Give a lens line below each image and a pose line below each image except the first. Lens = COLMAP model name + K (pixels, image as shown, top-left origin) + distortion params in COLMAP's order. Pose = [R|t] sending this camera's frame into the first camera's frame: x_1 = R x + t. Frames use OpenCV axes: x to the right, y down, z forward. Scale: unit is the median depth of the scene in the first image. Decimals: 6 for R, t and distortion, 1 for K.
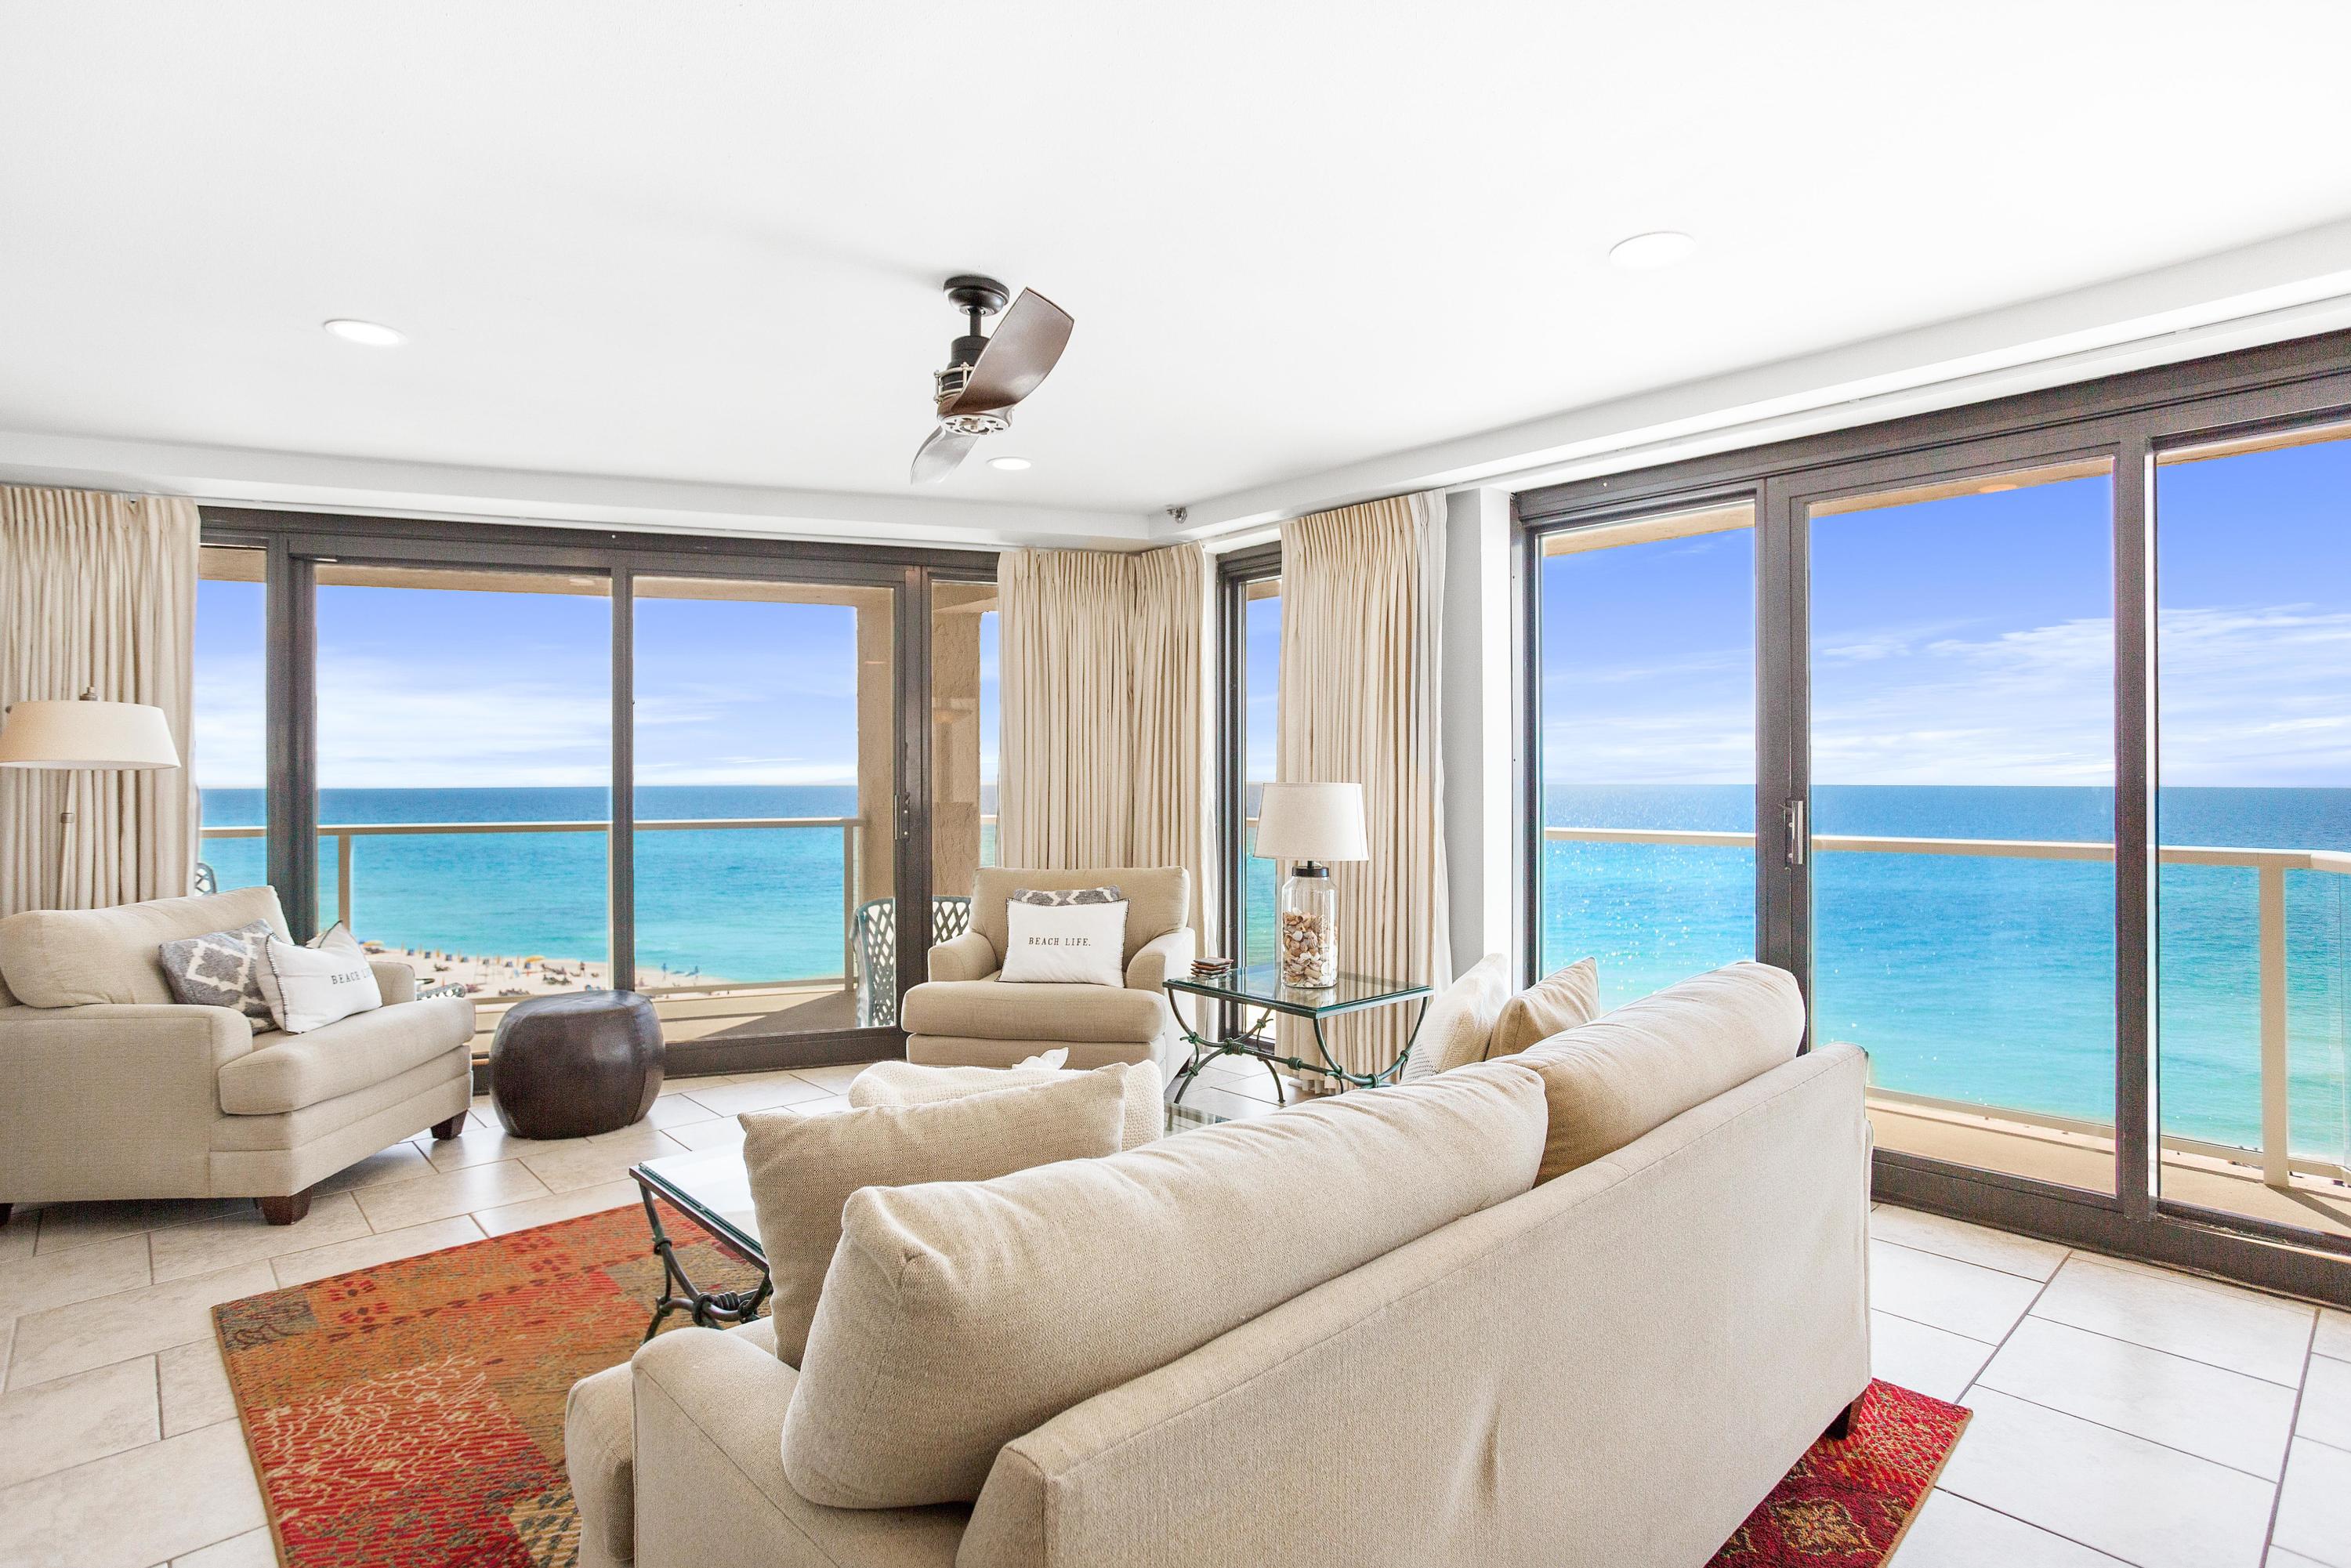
lens RADIAL K [[1174.9, 0, 1197.9], [0, 1174.9, 773.2], [0, 0, 1]] dist [-0.015360, 0.005710]
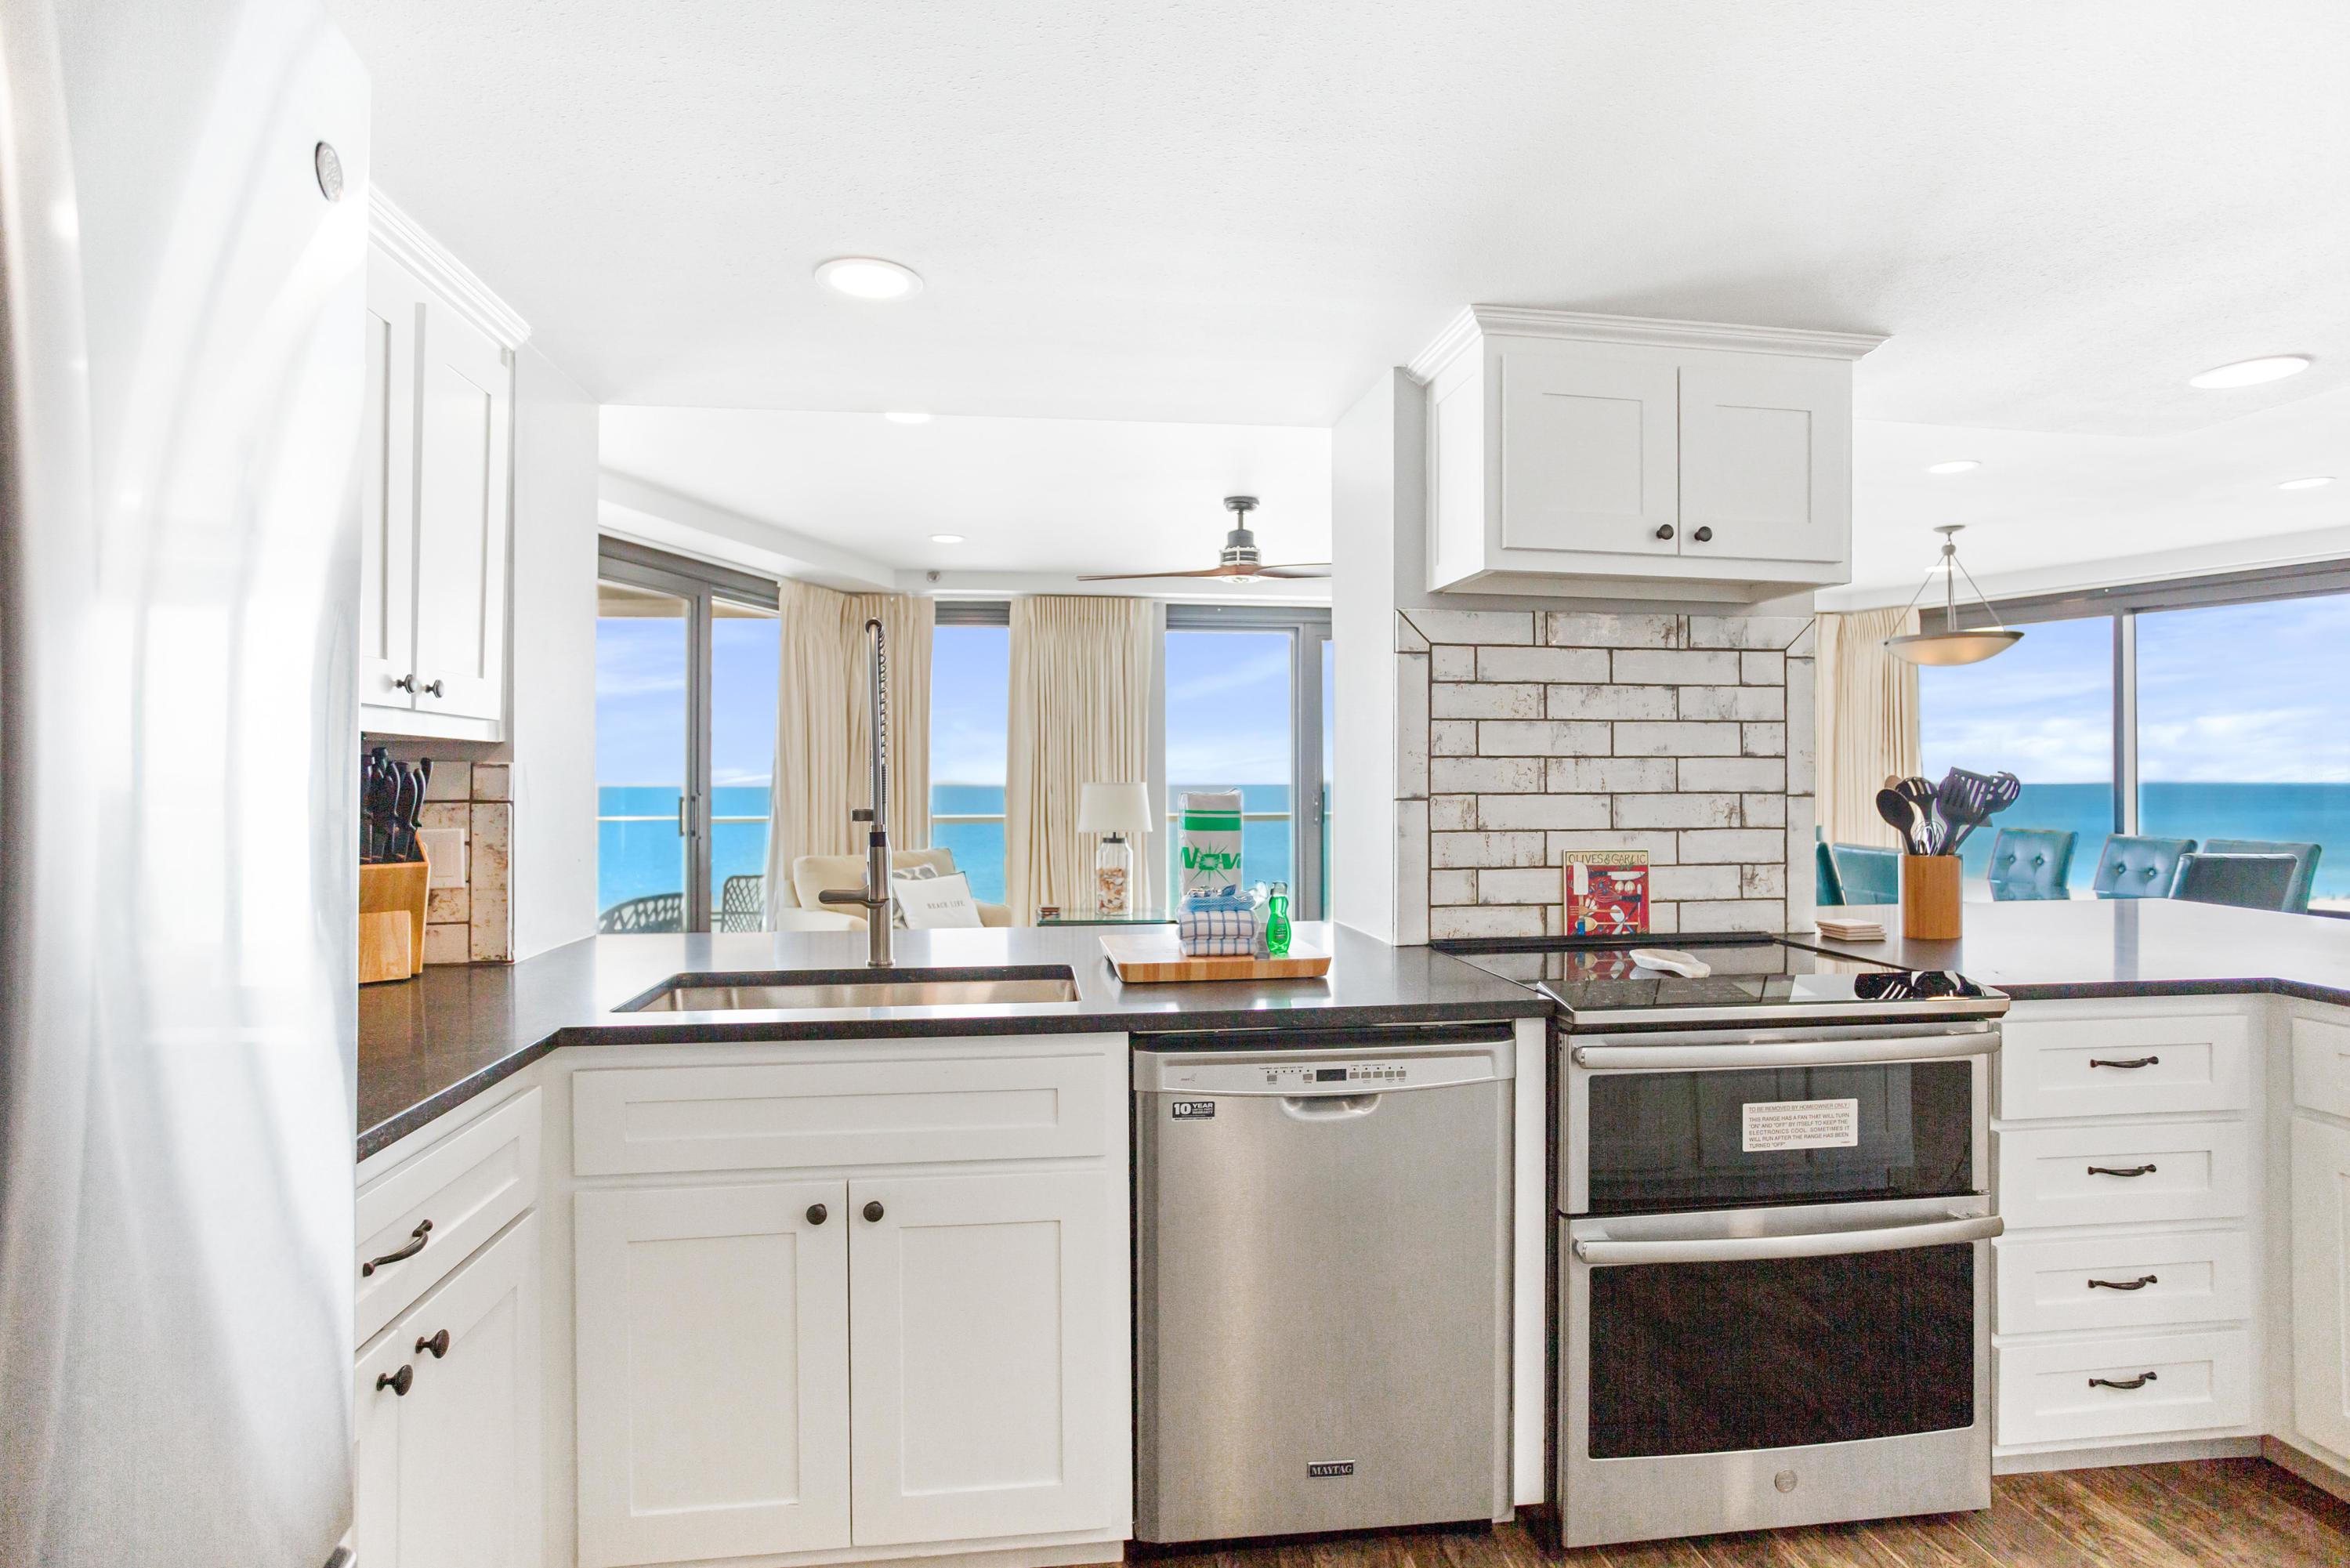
lens RADIAL K [[1174.5, 0, 1185.2], [0, 1174.5, 776.6], [0, 0, 1]] dist [-0.015360, 0.005710]
pose [[0.556862, 0.005845, 0.830584, -1.262990], [-0.010256, 0.999947, -0.000161, -0.001857], [-0.830542, -0.008429, 0.556893, 0.054001]]
